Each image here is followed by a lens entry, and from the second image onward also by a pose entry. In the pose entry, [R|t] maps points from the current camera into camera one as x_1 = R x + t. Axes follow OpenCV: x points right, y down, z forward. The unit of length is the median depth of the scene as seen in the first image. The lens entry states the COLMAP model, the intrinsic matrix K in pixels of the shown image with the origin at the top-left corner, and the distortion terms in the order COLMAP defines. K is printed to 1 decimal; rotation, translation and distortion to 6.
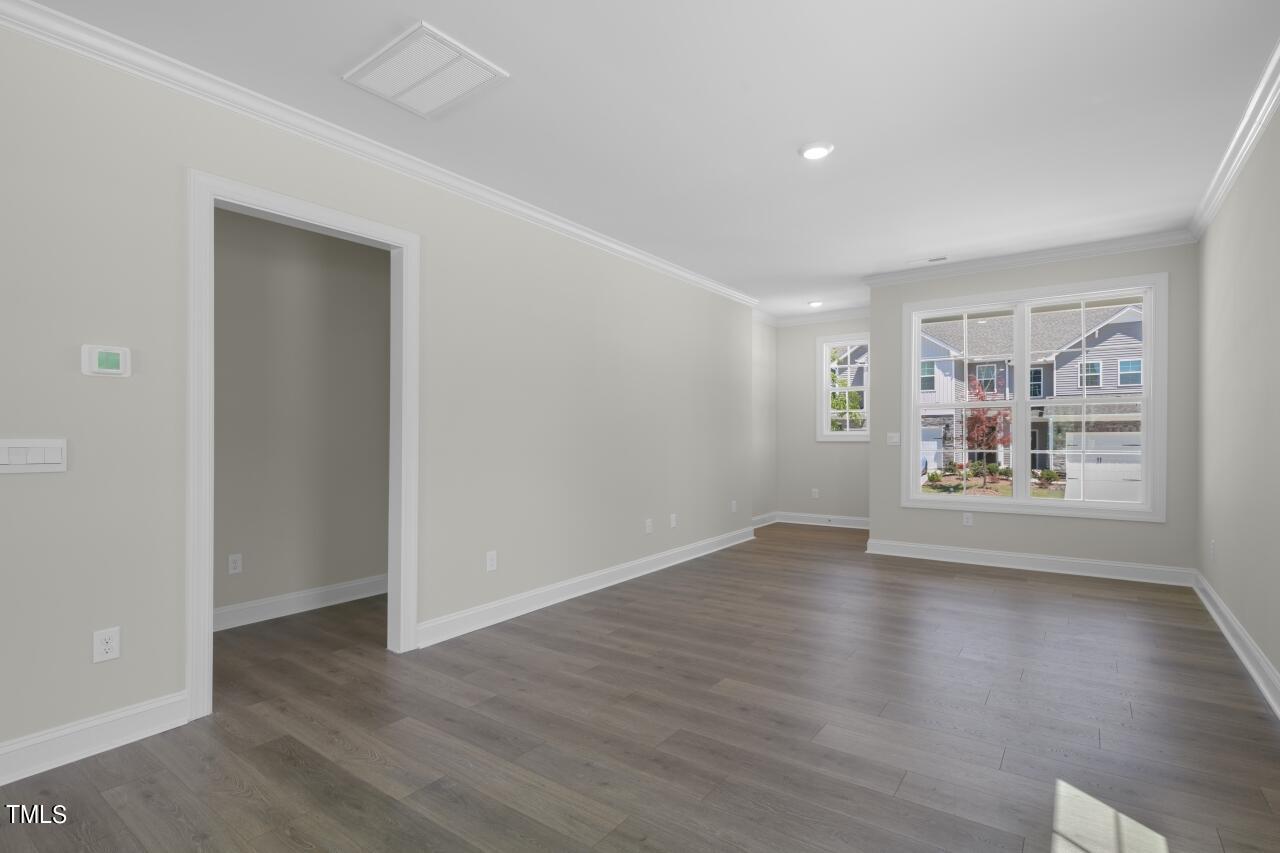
lens RADIAL K [[608.9, 0, 647.7], [0, 608.9, 439.5], [0, 0, 1]] dist [-0.002807, -0.000691]
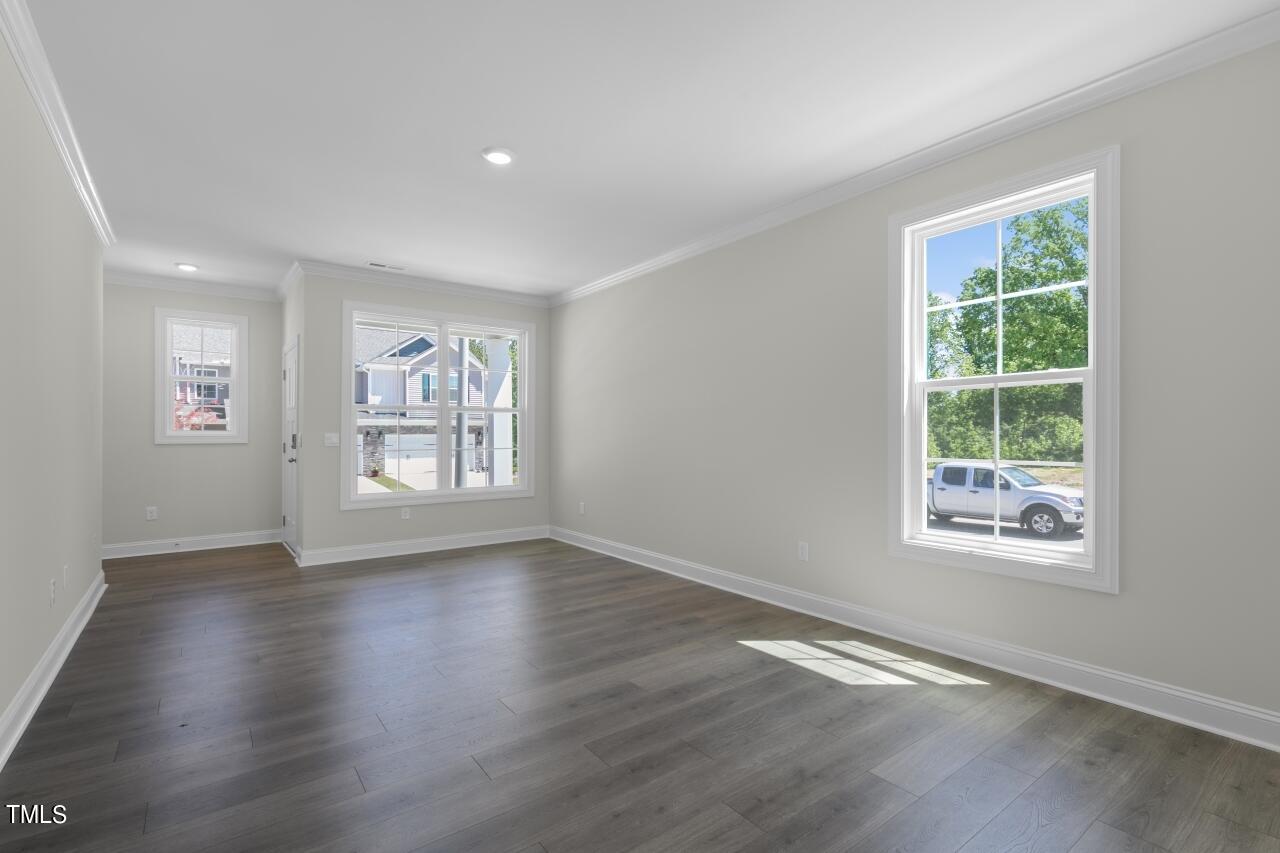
lens RADIAL K [[588.3, 0, 648.4], [0, 588.3, 427.8], [0, 0, 1]] dist [0.009868, -0.003424]
pose [[0.300135, 0.015503, 0.953771, -0.334163], [0.008192, 0.999789, -0.018829, 0.002261], [-0.953861, 0.013465, 0.299945, 0.264912]]
